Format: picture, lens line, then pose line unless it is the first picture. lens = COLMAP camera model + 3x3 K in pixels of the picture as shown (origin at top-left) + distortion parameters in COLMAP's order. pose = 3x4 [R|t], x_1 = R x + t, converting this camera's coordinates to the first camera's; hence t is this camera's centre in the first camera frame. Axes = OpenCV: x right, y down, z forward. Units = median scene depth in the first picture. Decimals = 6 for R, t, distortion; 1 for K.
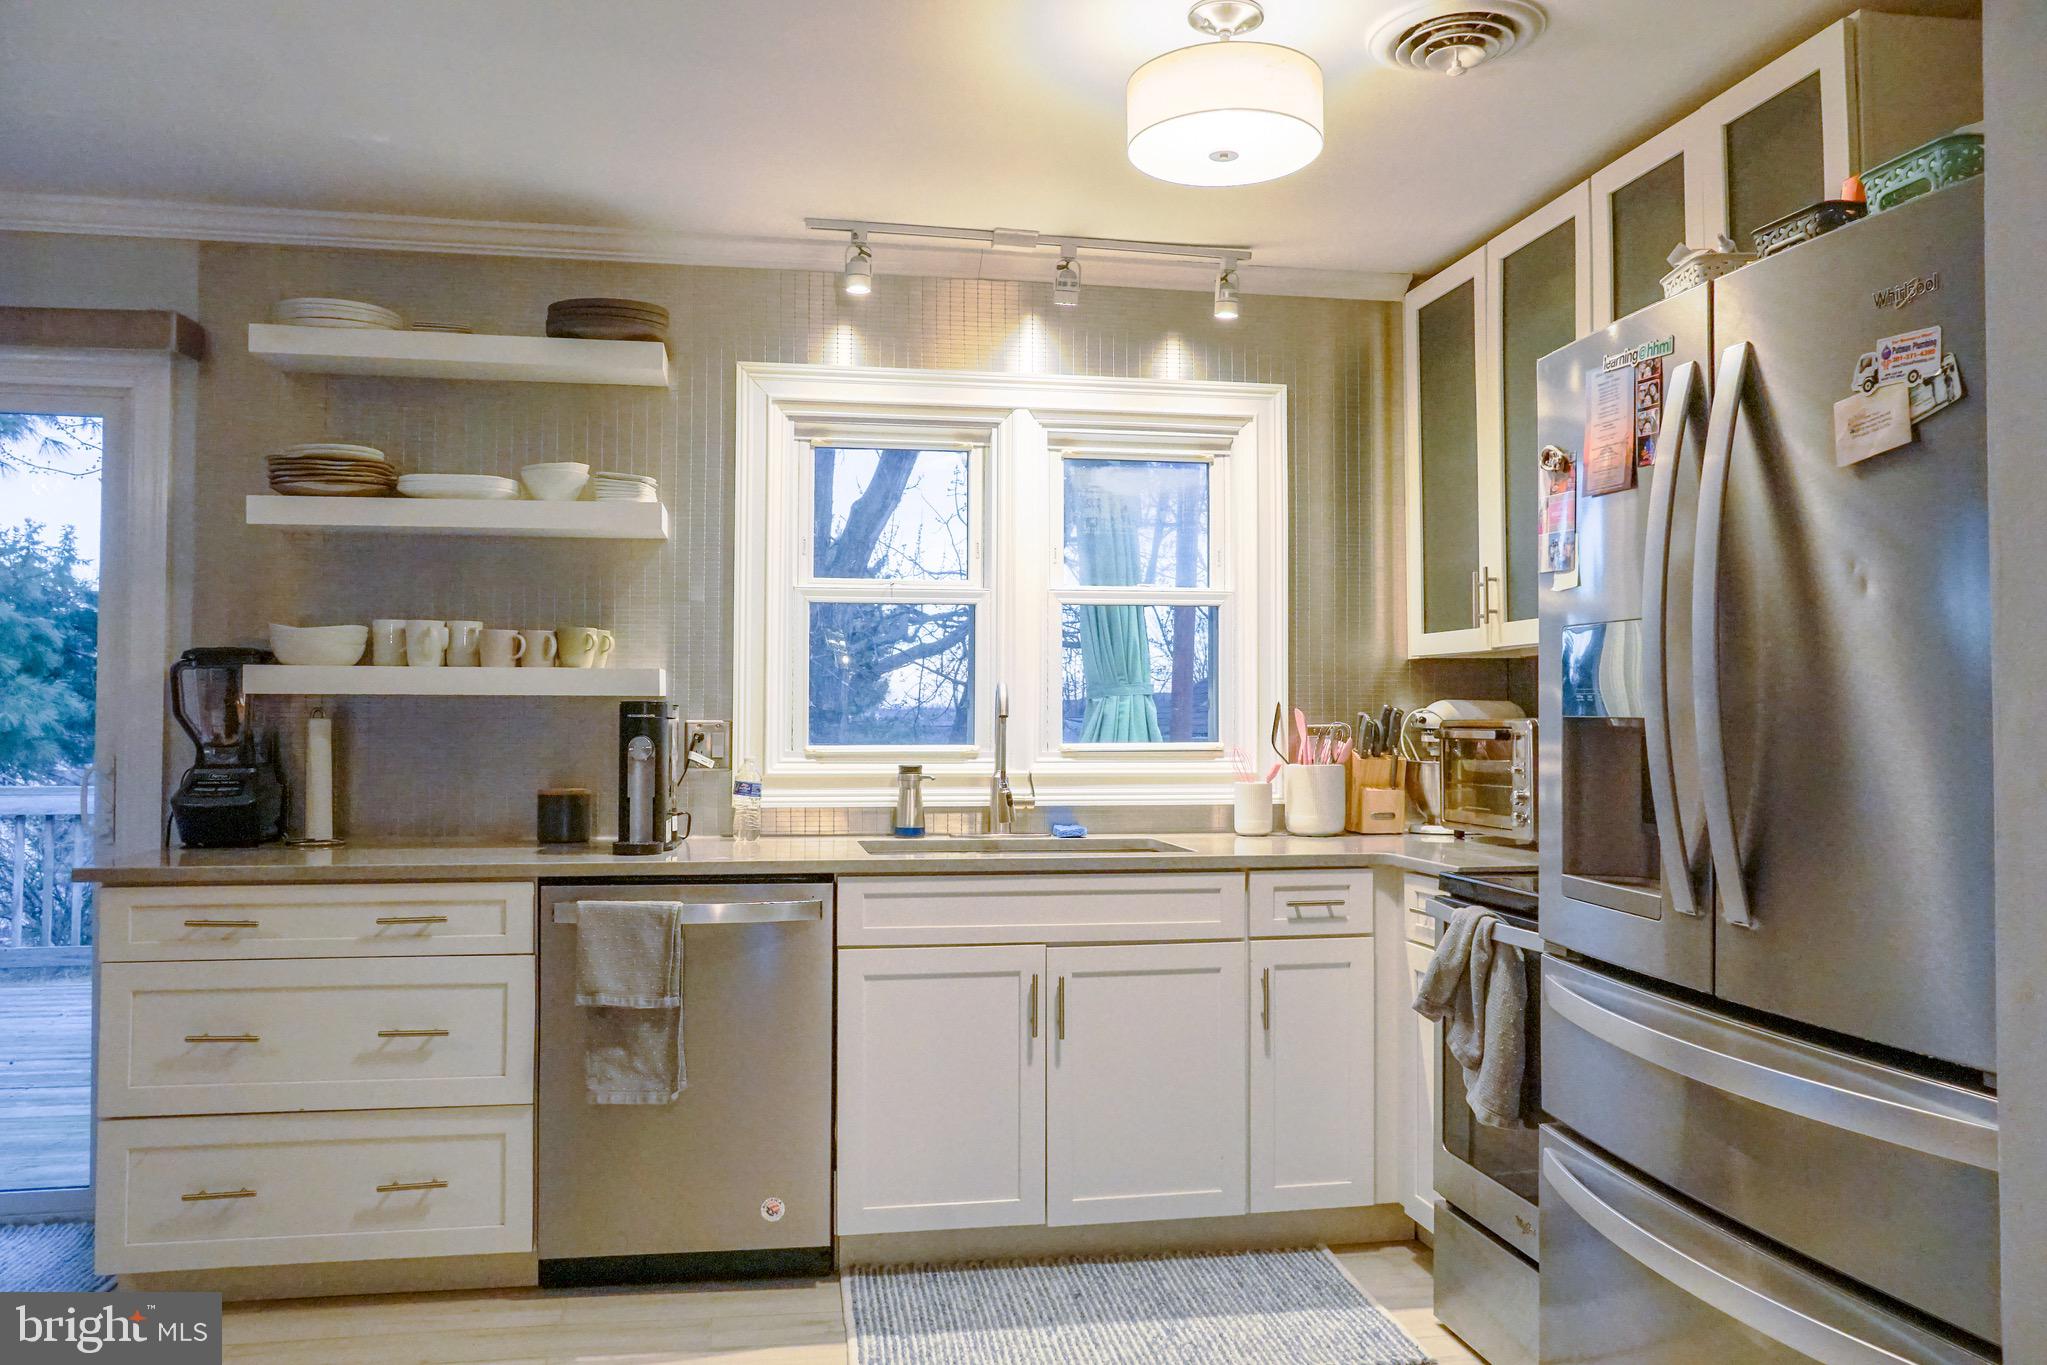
lens RADIAL K [[1535.1, 0, 1030.5], [0, 1535.1, 691.0], [0, 0, 1]] dist [-0.052987, 0.063248]
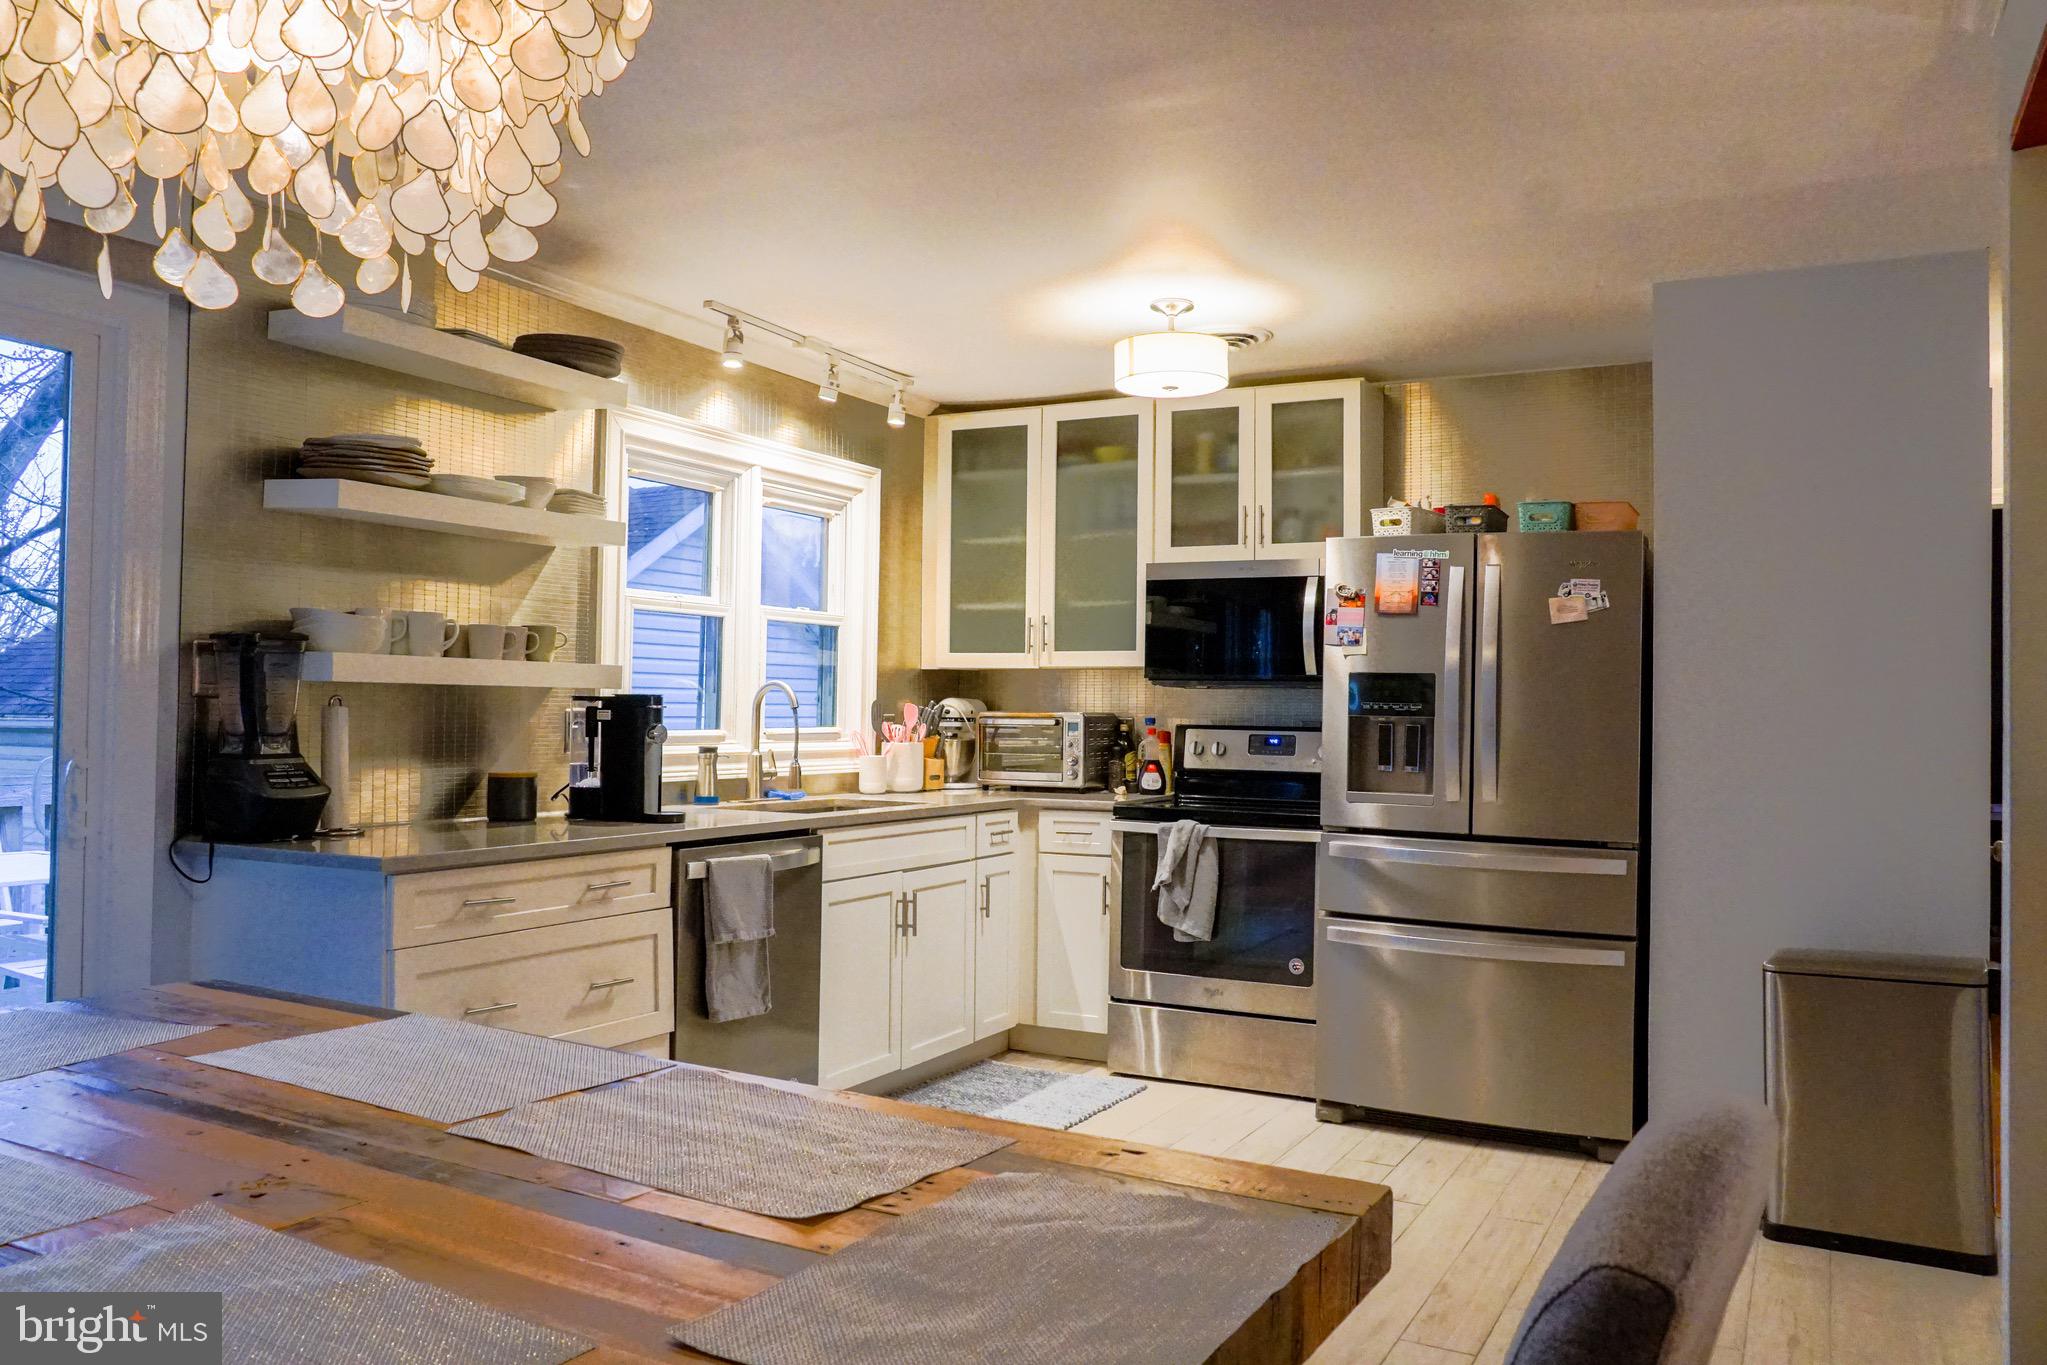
lens RADIAL K [[1535.1, 0, 1021.9], [0, 1535.1, 684.0], [0, 0, 1]] dist [-0.052987, 0.063248]
pose [[0.620671, 0.018987, 0.783842, -0.993755], [-0.026567, 0.999642, -0.003178, -0.004933], [-0.783621, -0.018852, 0.620953, 0.037460]]
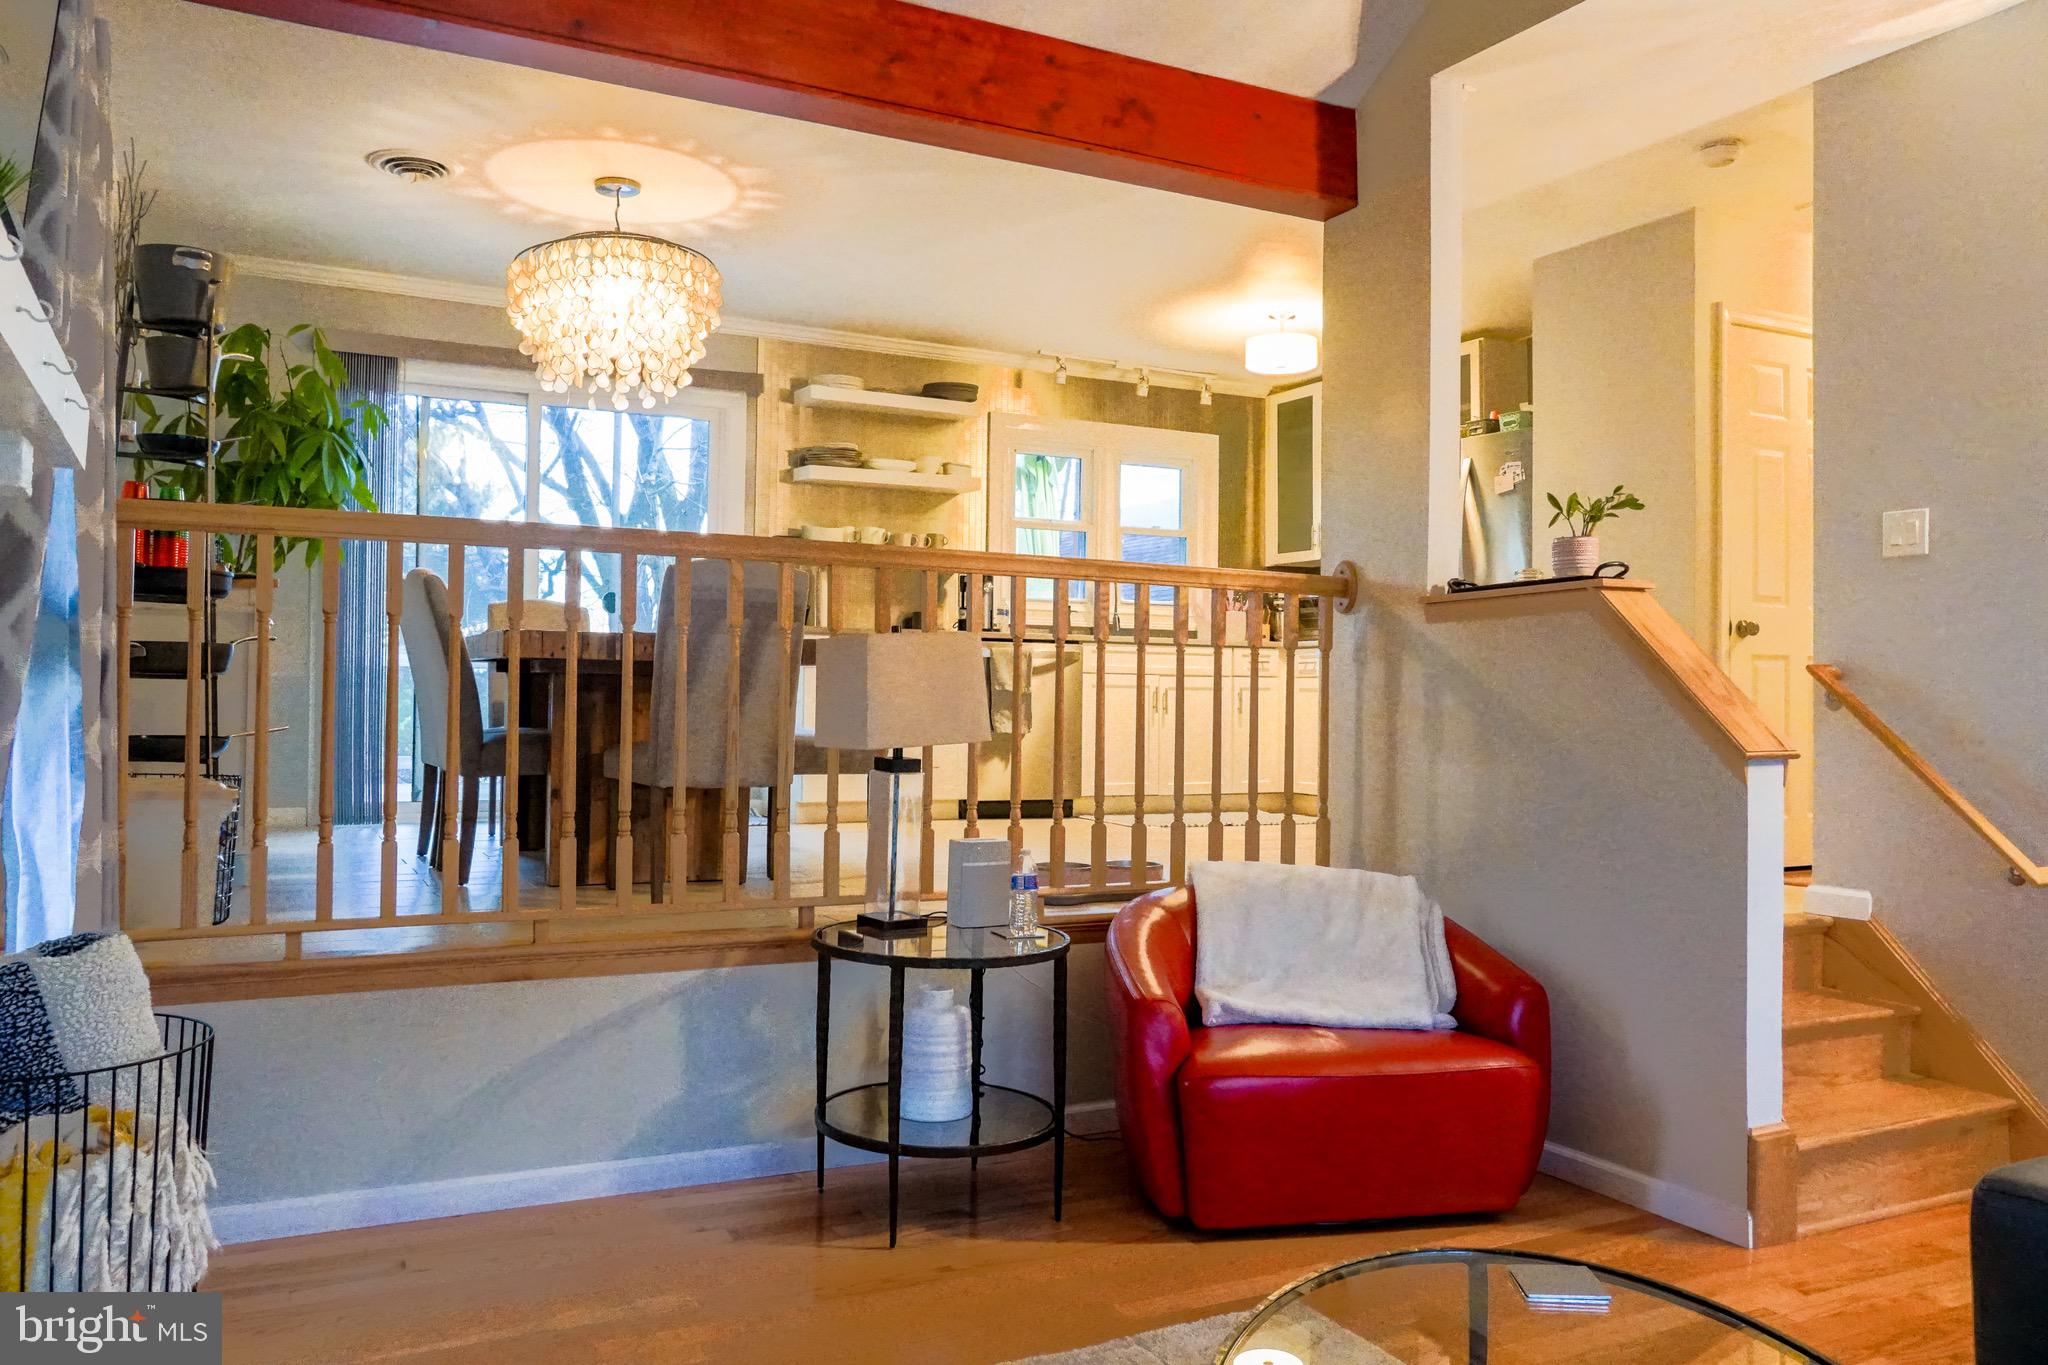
lens RADIAL K [[1535.8, 0, 1021.7], [0, 1535.8, 677.0], [0, 0, 1]] dist [-0.052987, 0.063248]
pose [[0.957362, 0.014191, 0.288543, -0.824043], [-0.016618, 0.999844, 0.005965, 0.148607], [-0.288413, -0.010506, 0.957449, -1.127761]]
